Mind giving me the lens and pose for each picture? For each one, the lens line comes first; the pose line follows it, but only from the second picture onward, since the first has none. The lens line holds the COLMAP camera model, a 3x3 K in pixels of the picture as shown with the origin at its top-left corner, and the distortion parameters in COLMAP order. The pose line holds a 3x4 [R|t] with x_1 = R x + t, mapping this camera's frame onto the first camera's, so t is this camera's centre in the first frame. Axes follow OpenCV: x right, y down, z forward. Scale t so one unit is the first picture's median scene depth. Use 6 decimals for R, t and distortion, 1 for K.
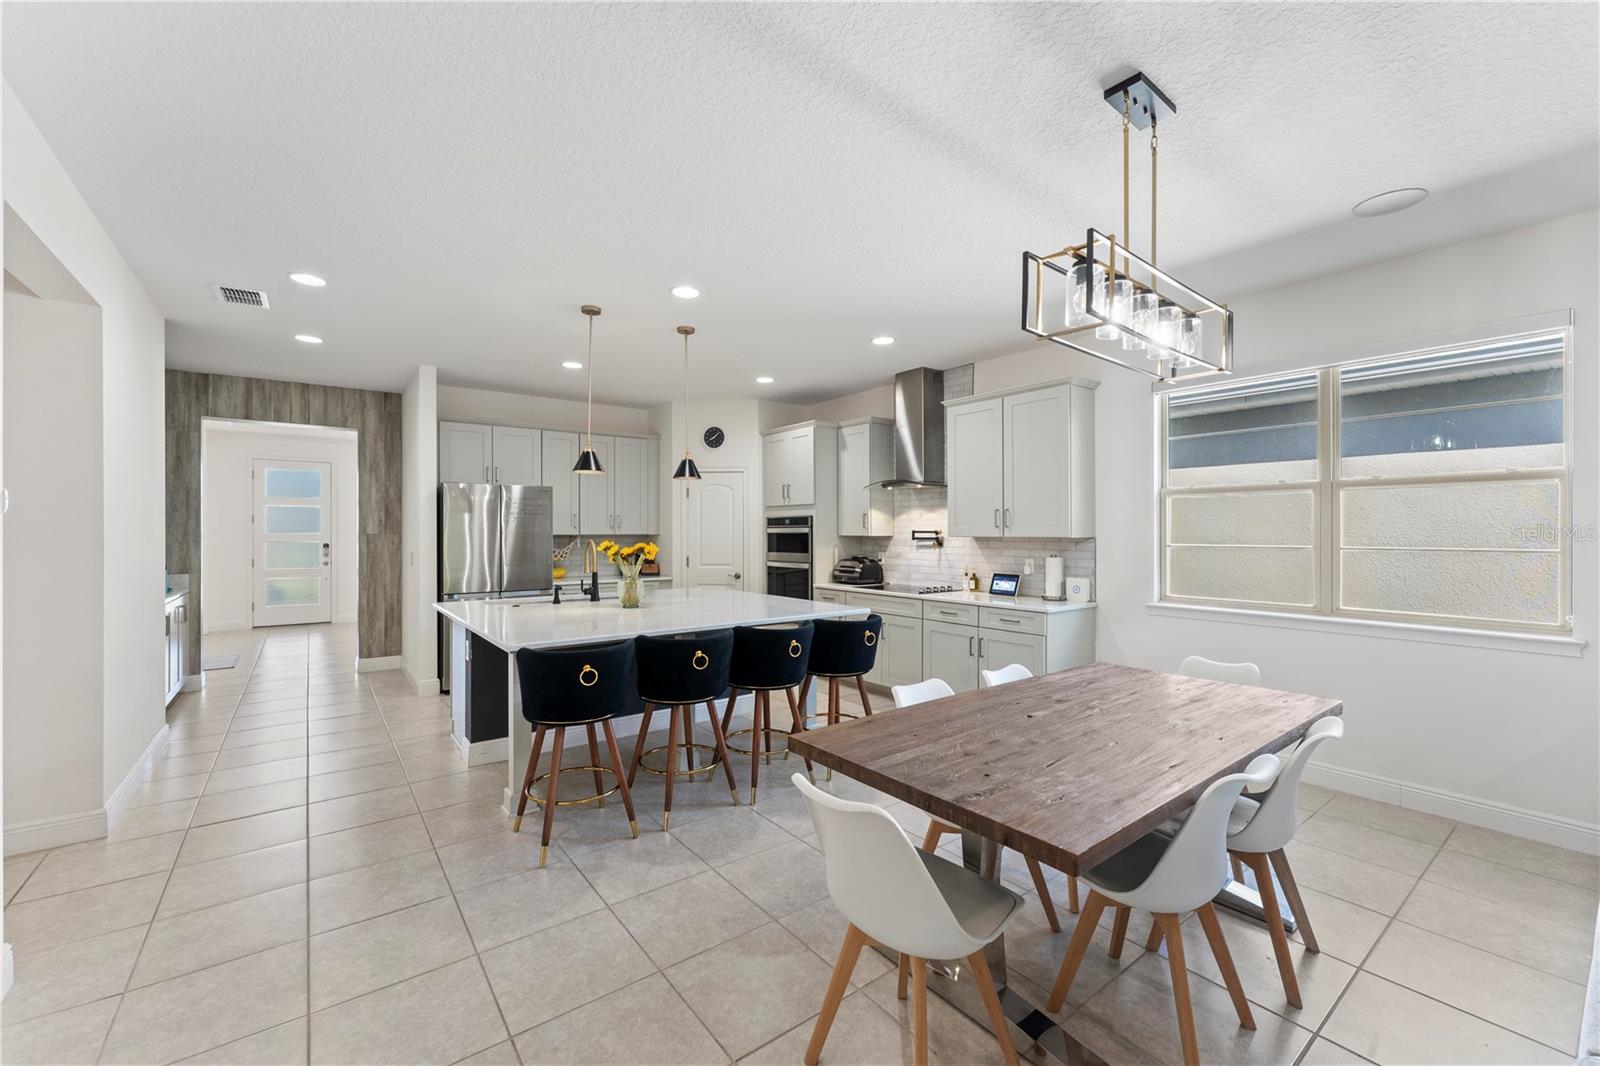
lens RADIAL K [[649.7, 0, 796.8], [0, 649.7, 534.2], [0, 0, 1]] dist [0.000671, -0.000383]
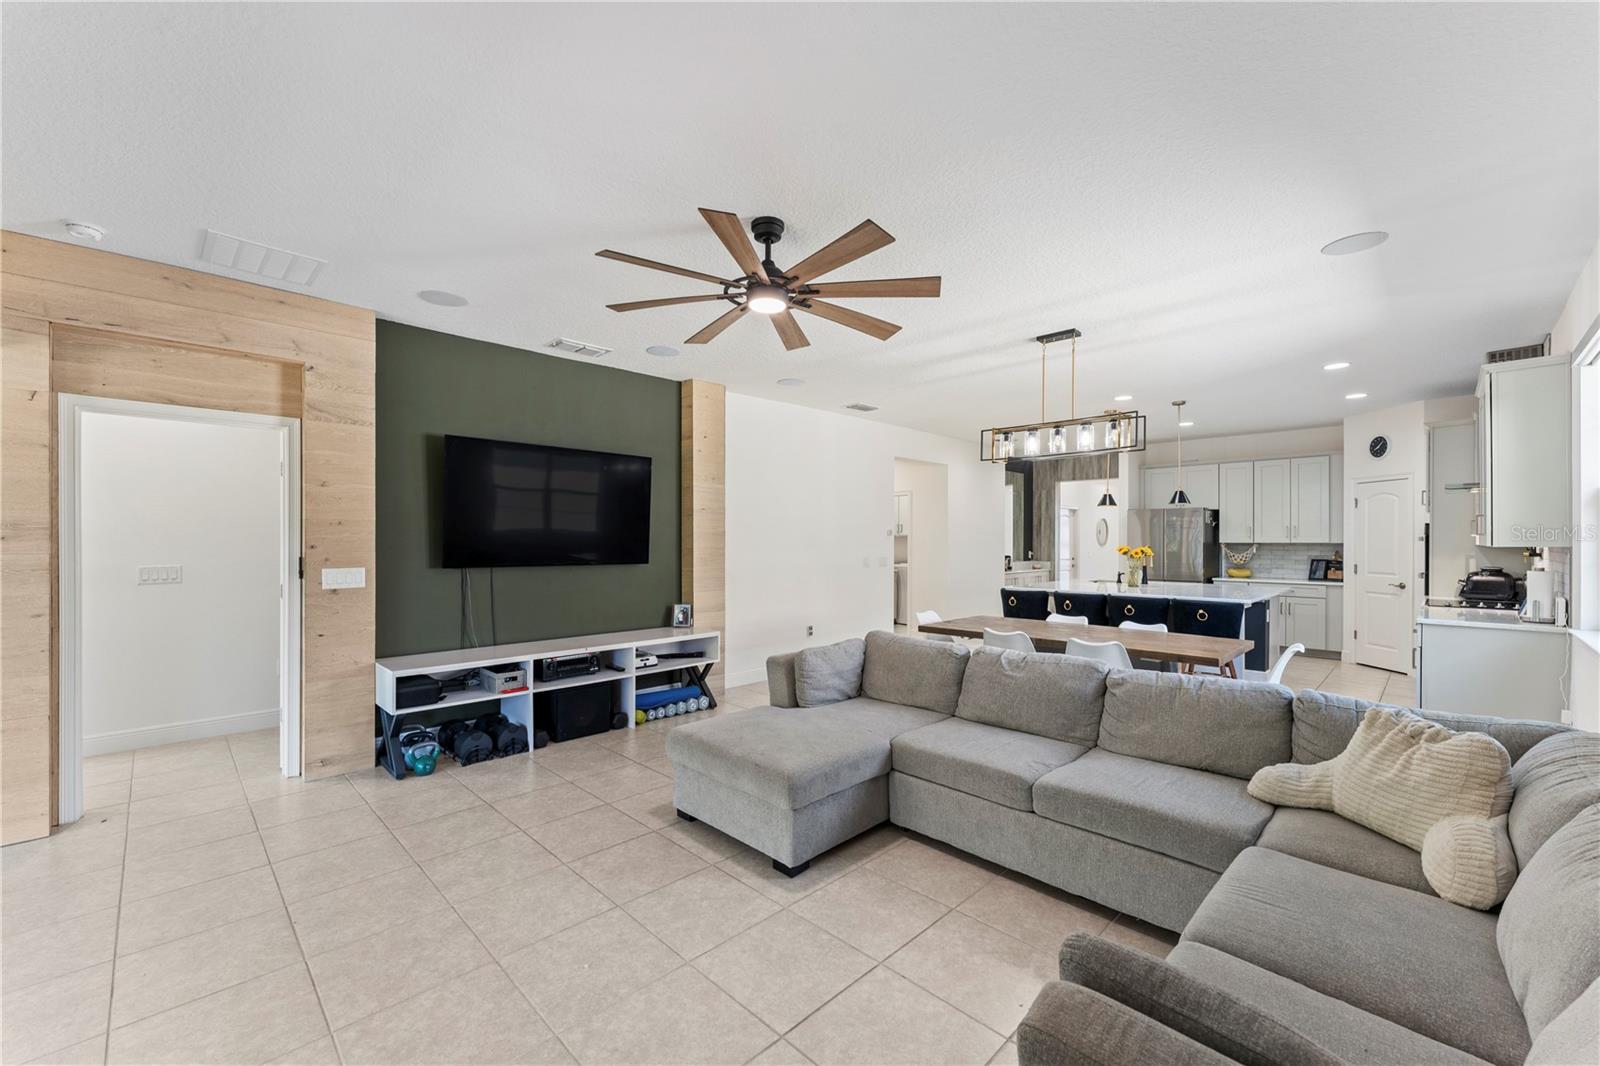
lens RADIAL K [[645.5, 0, 788.6], [0, 645.5, 542.0], [0, 0, 1]] dist [0.002075, 0.000301]
pose [[0.122616, 0.001873, -0.992452, 0.899498], [-0.004927, 0.999987, 0.001278, 0.002253], [0.992442, 0.004733, 0.122624, -0.038523]]
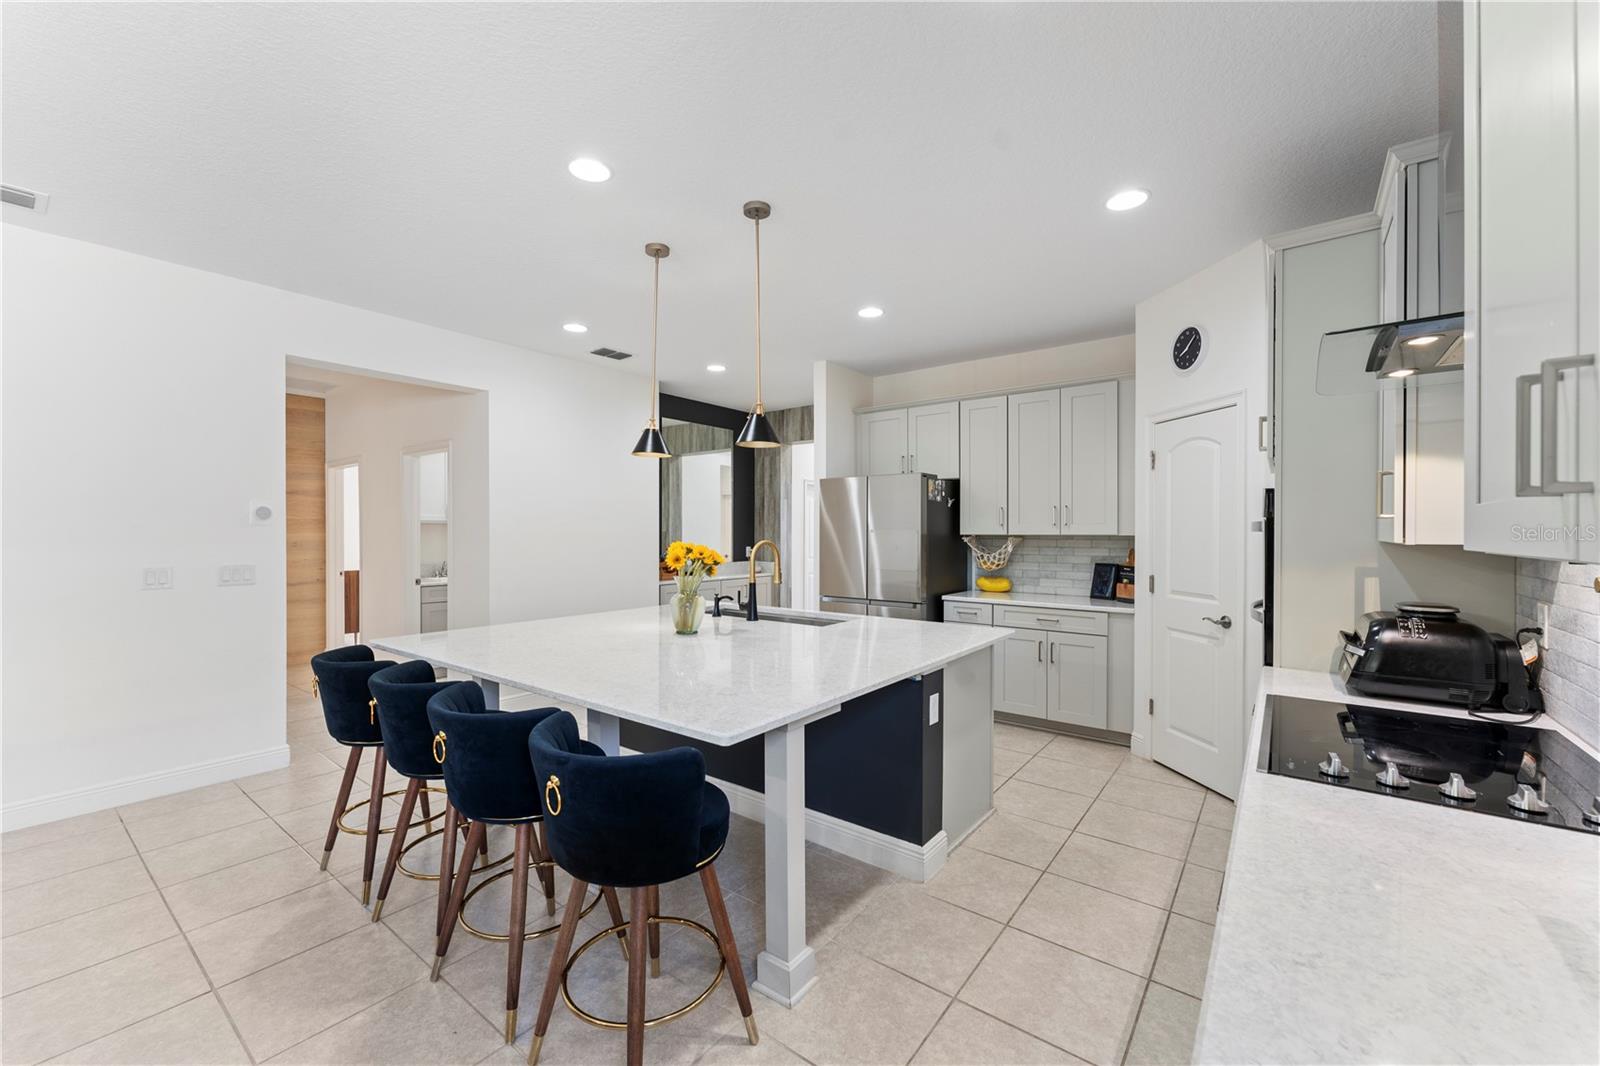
lens RADIAL K [[644.1, 0, 794.0], [0, 644.1, 535.4], [0, 0, 1]] dist [0.003373, -0.000100]
pose [[0.260387, 0.005382, -0.965489, 0.342152], [-0.005126, 0.999978, 0.004192, -0.000481], [0.965491, 0.003858, 0.260409, 0.669564]]
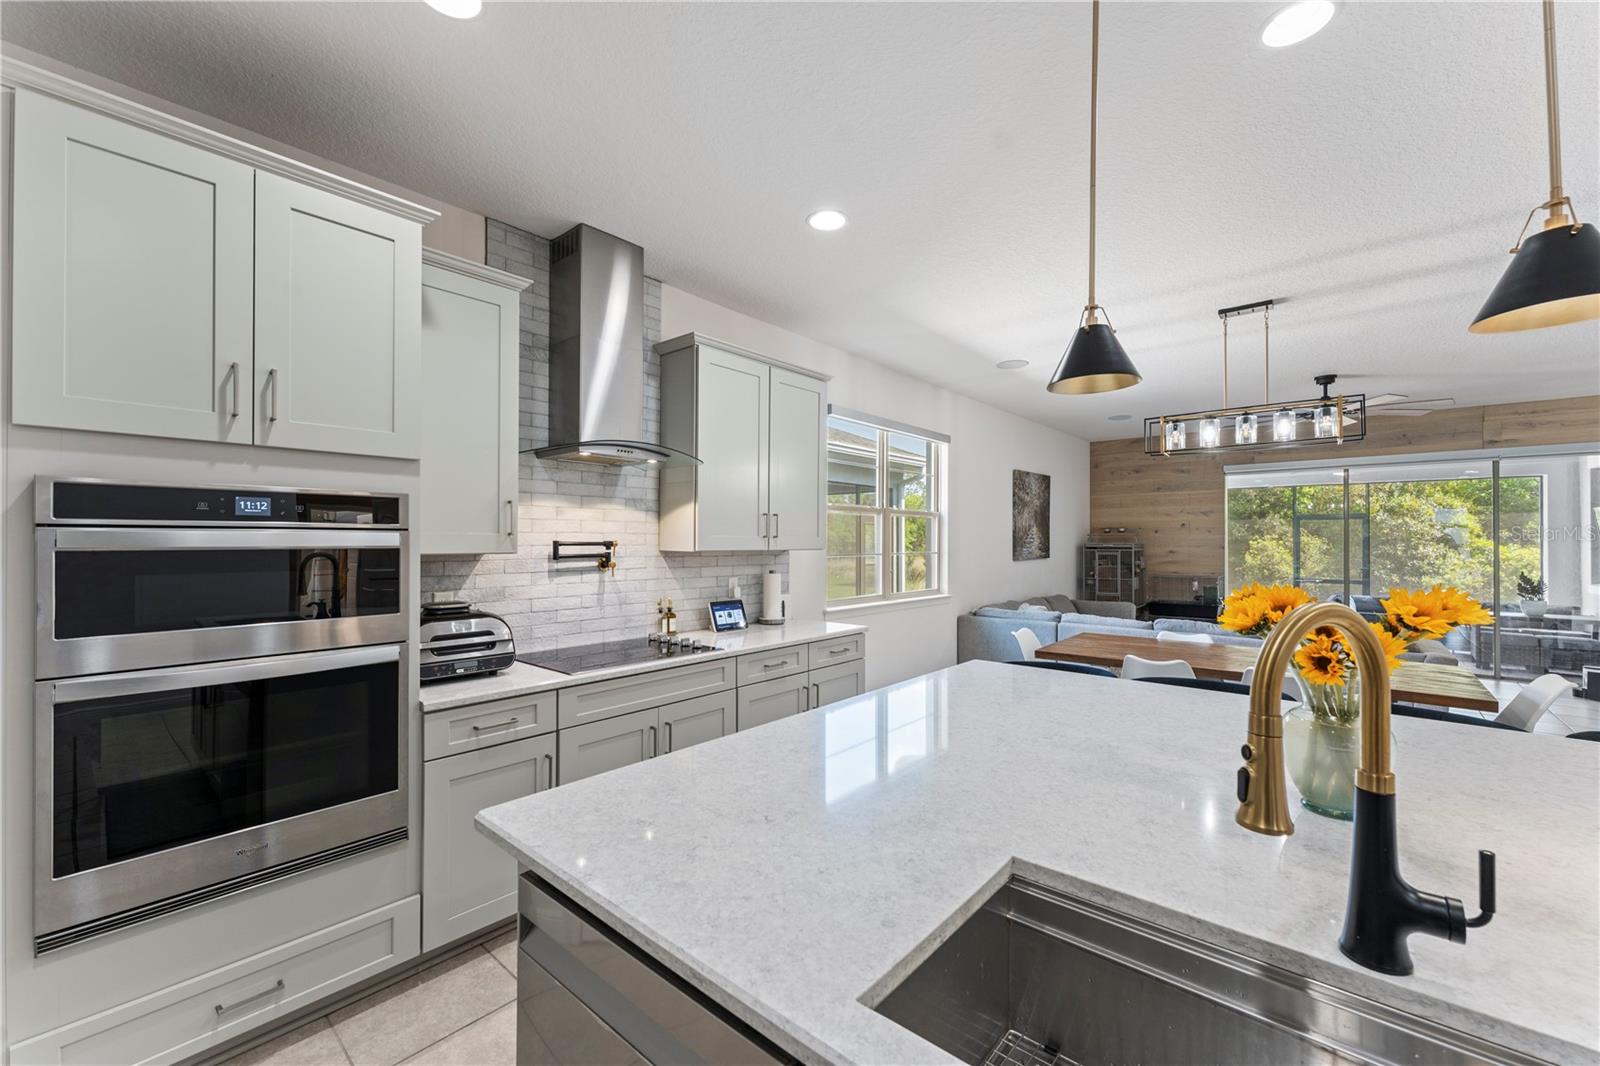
lens RADIAL K [[643.1, 0, 796.4], [0, 643.1, 538.2], [0, 0, 1]] dist [0.000590, 0.000060]
pose [[-0.203356, 0.004525, 0.979094, -0.354300], [0.001760, 0.999989, -0.004256, -0.005282], [-0.979103, 0.000858, -0.203362, 0.933260]]
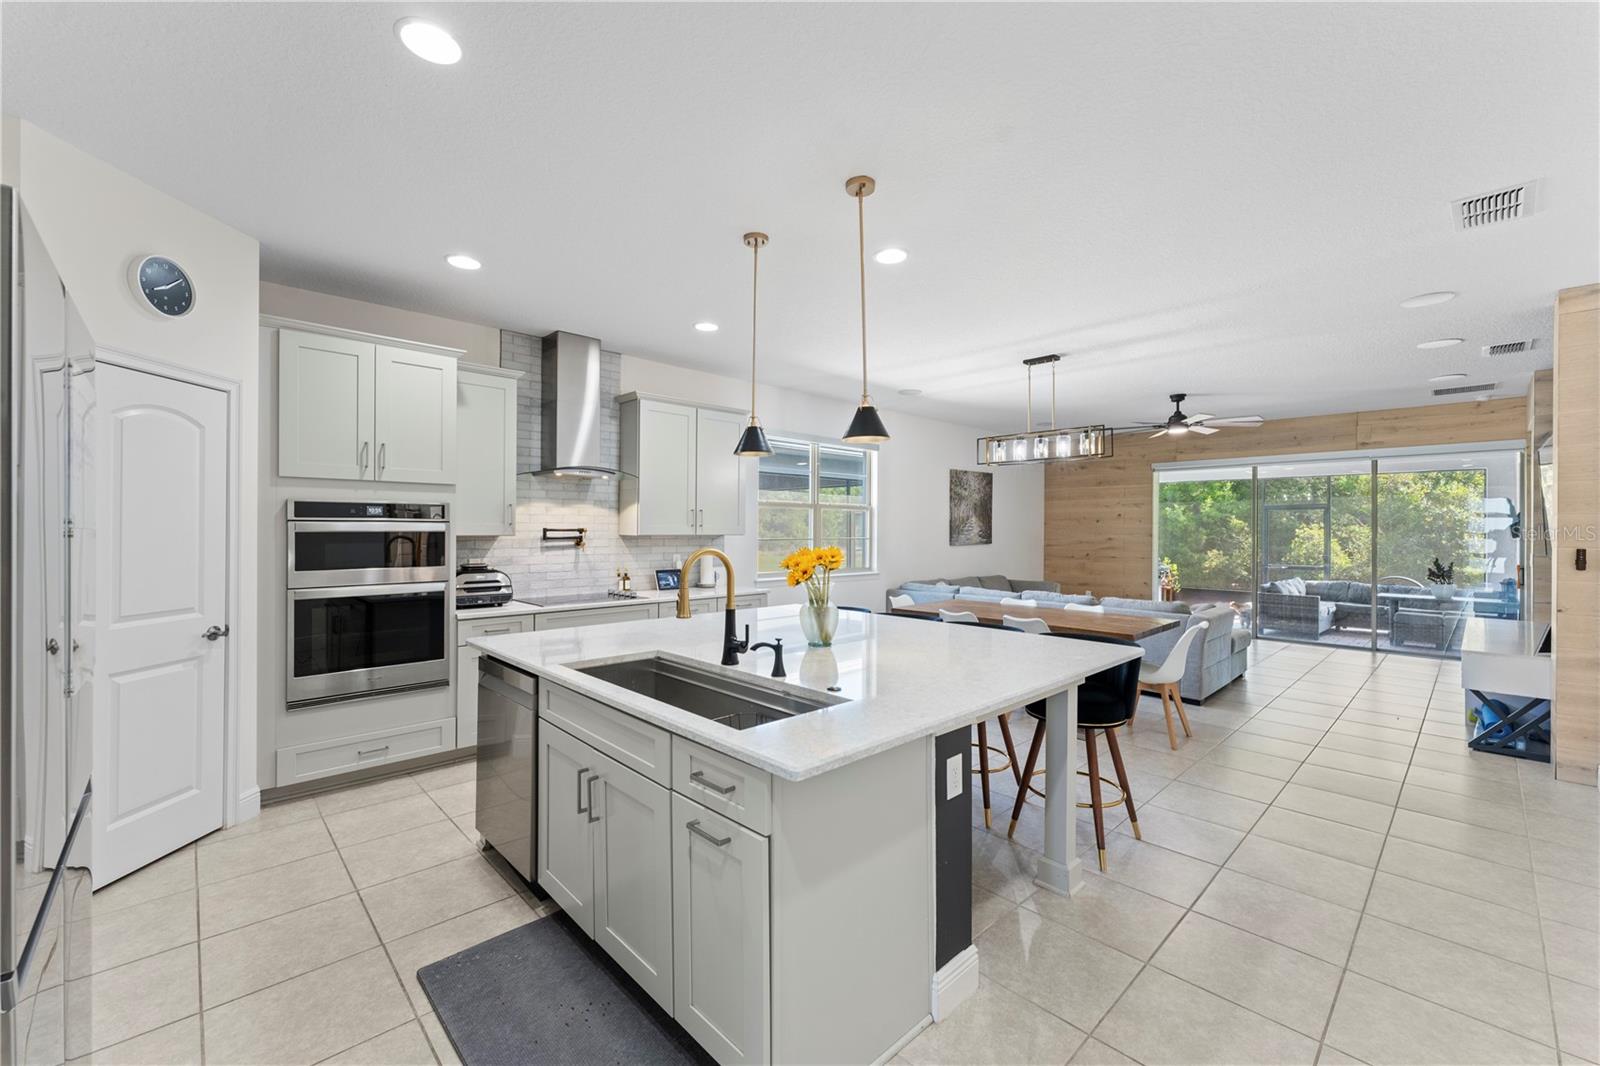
lens RADIAL K [[651.4, 0, 799.2], [0, 651.4, 529.1], [0, 0, 1]] dist [0.000815, 0.000350]
pose [[-0.114880, -0.000491, 0.993379, -0.665168], [-0.000441, 1.000000, 0.000443, -0.005060], [-0.993379, -0.000387, -0.114880, 0.793133]]
